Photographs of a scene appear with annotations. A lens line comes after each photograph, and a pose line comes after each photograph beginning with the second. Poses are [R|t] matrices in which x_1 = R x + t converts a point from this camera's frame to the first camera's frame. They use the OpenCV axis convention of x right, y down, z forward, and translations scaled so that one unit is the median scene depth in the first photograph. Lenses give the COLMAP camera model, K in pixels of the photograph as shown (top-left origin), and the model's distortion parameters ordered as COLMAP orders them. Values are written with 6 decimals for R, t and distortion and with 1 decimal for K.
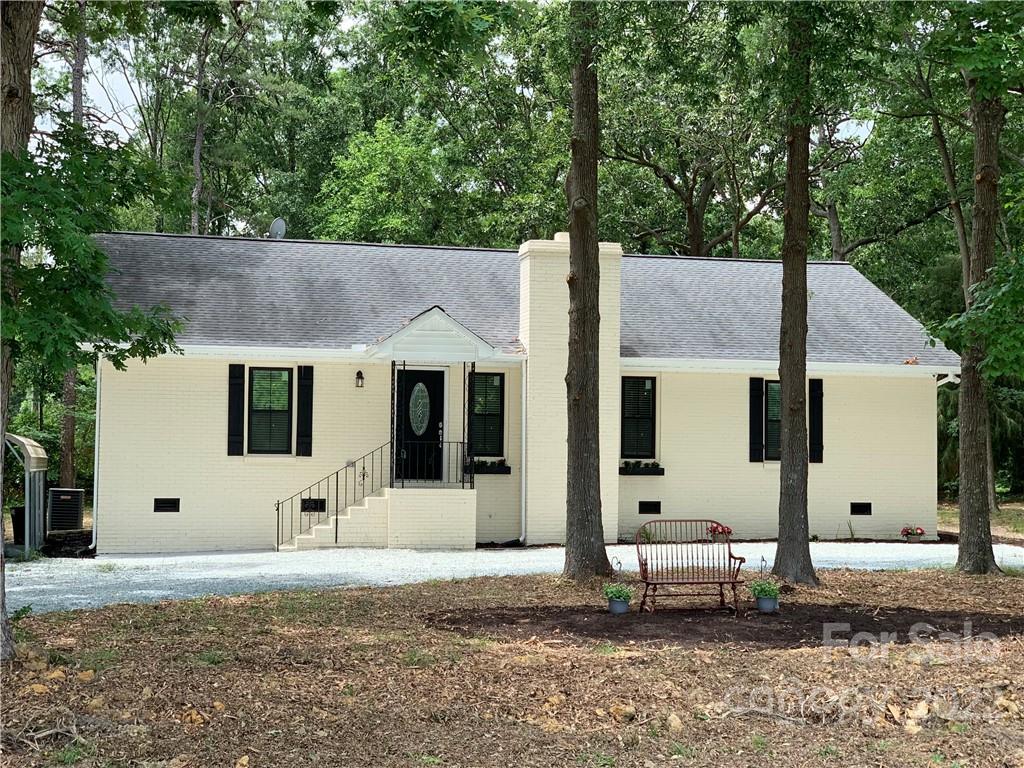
lens RADIAL K [[1525.2, 0, 512.0], [0, 1525.2, 384.0], [0, 0, 1]] dist [-0.074392, 1.354439]
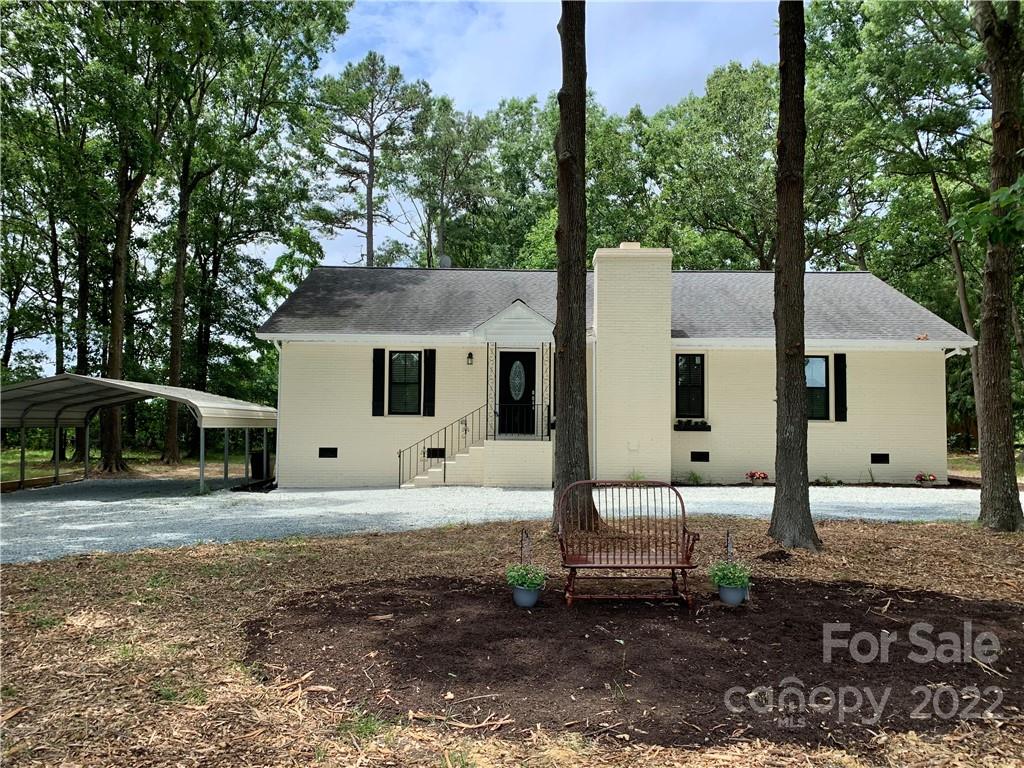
lens RADIAL K [[778.4, 0, 512.0], [0, 778.4, 384.0], [0, 0, 1]] dist [0.007786, -0.010493]
pose [[0.975067, -0.013010, -0.221527, 0.084266], [0.011832, 0.999908, -0.006645, 0.023671], [0.221593, 0.003859, 0.975132, 0.340927]]
